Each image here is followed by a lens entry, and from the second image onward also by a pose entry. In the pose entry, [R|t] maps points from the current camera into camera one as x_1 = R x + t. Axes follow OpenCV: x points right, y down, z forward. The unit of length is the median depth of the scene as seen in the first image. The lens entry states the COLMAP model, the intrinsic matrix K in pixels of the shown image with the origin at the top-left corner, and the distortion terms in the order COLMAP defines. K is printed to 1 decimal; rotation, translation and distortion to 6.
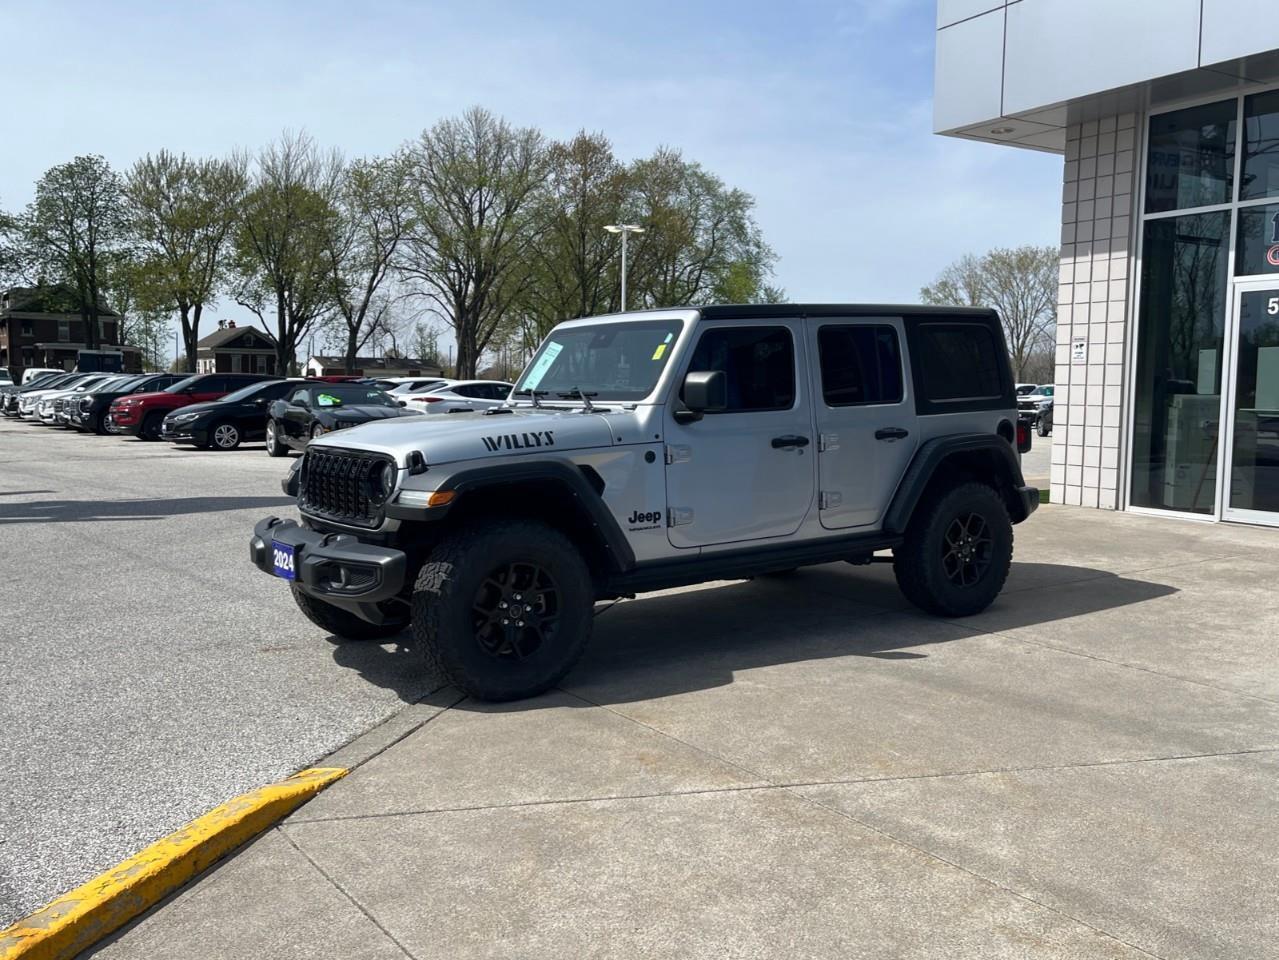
lens RADIAL K [[1160.5, 0, 646.1], [0, 1160.5, 484.2], [0, 0, 1]] dist [0.030253, 0.000000]
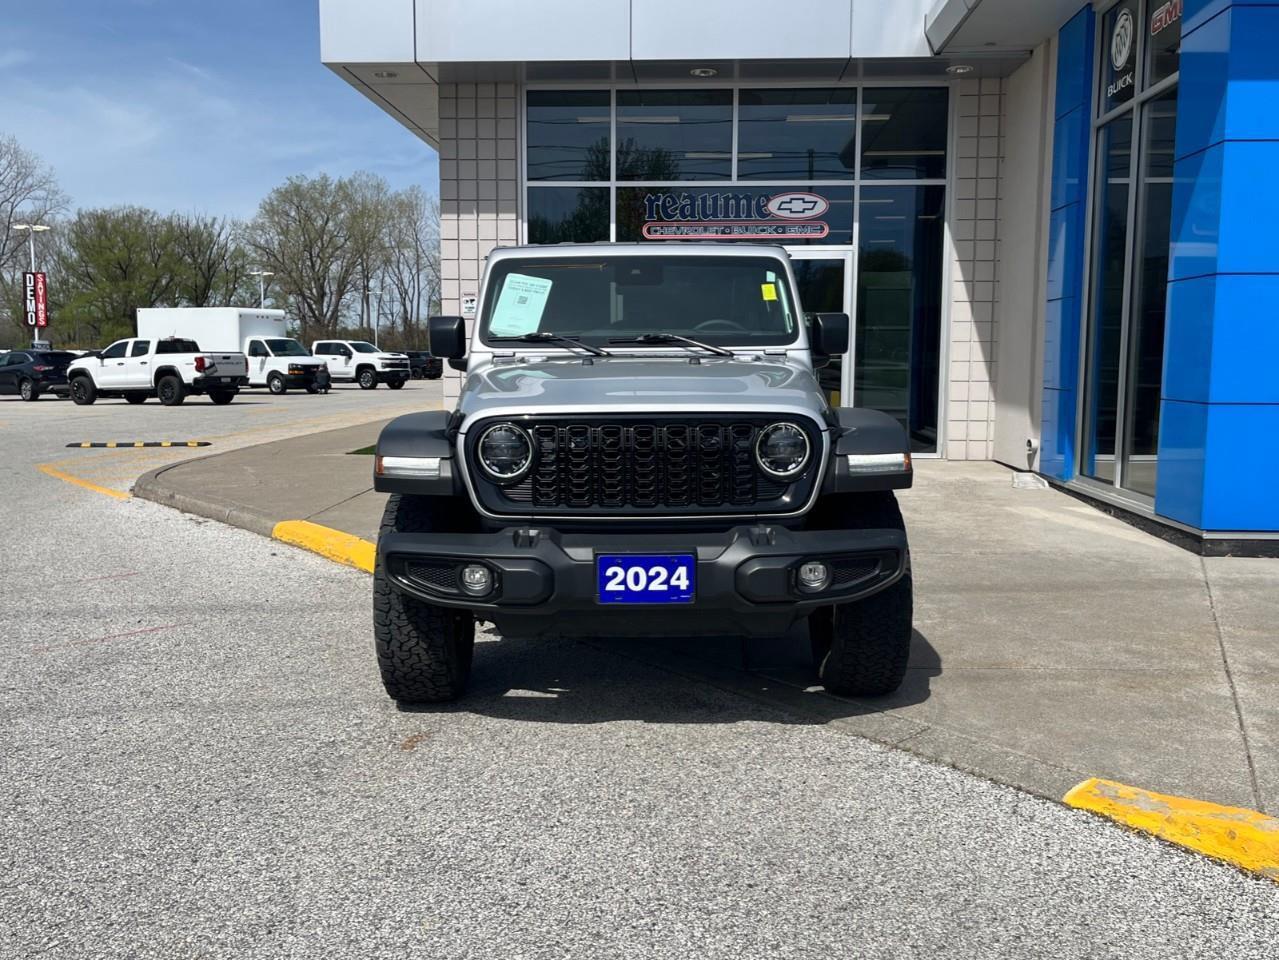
lens RADIAL K [[1160.5, 0, 644.6], [0, 1160.5, 479.9], [0, 0, 1]] dist [0.030253, 0.000000]
pose [[0.563928, -0.097241, 0.820079, -0.714530], [0.074180, 0.994994, 0.066972, -0.031469], [-0.822486, 0.023066, 0.568318, 0.505641]]
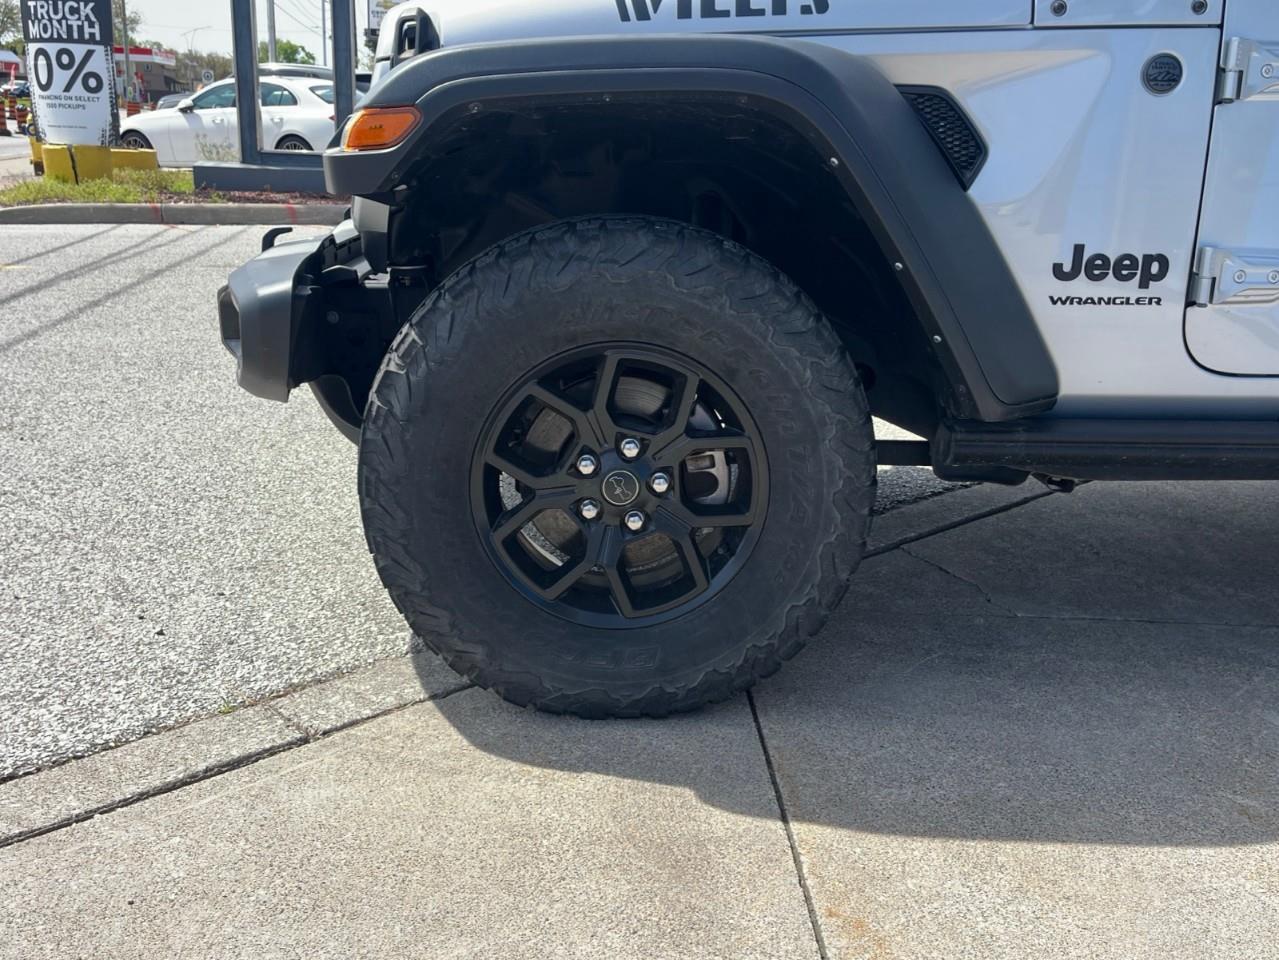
lens RADIAL K [[1160.5, 0, 632.7], [0, 1160.5, 485.6], [0, 0, 1]] dist [0.030253, 0.000000]
pose [[0.839970, 0.185914, -0.509790, 0.056700], [-0.083323, 0.972525, 0.217378, 0.024090], [0.536197, -0.140114, 0.832383, 0.546658]]
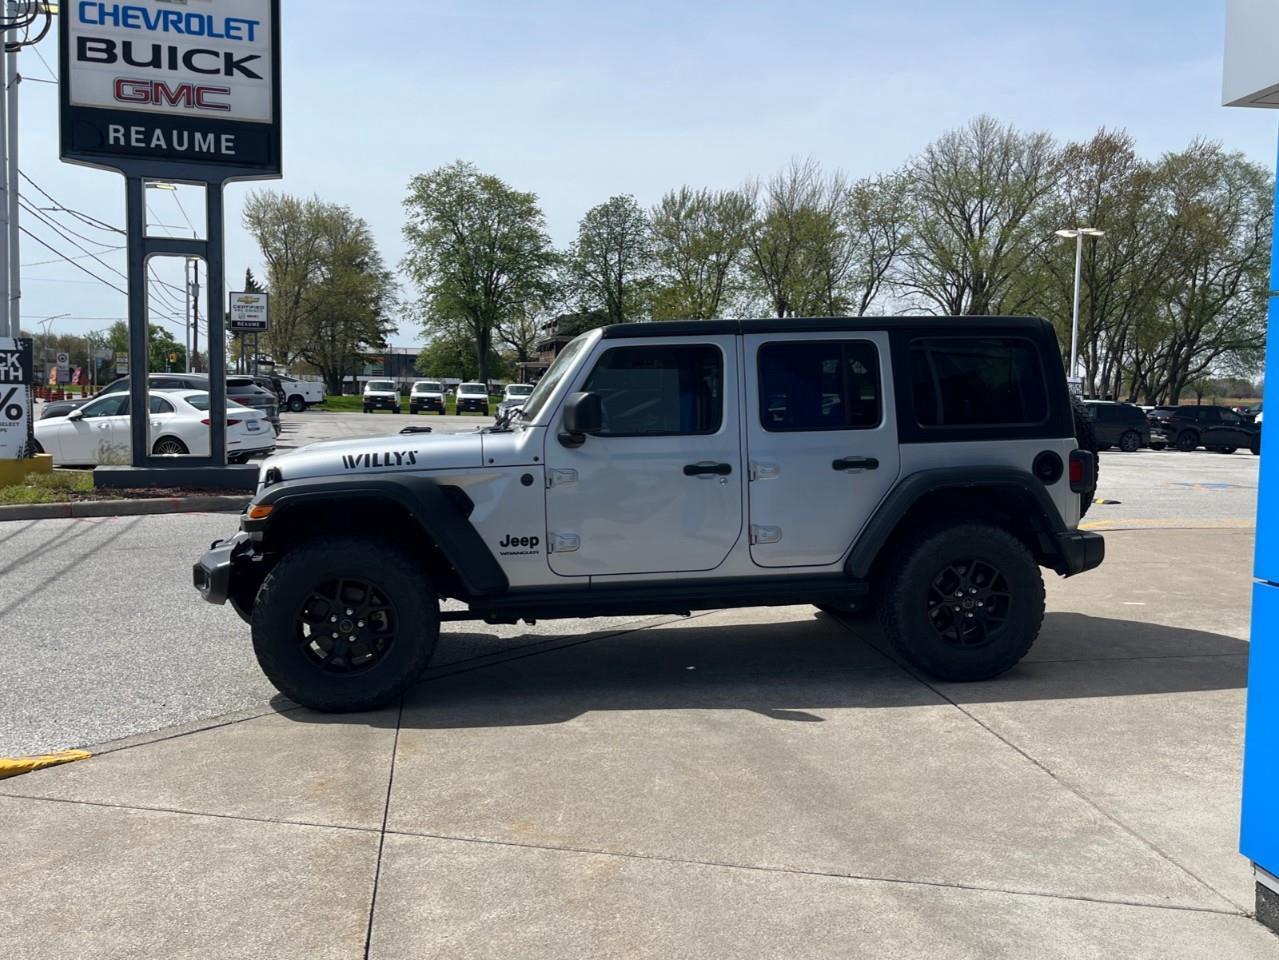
lens RADIAL K [[1160.5, 0, 648.2], [0, 1160.5, 471.8], [0, 0, 1]] dist [0.030253, 0.000000]
pose [[0.905053, 0.032108, -0.424085, 0.435495], [-0.042069, 0.999015, -0.014143, -0.017878], [0.423213, 0.030641, 0.905512, 0.137317]]
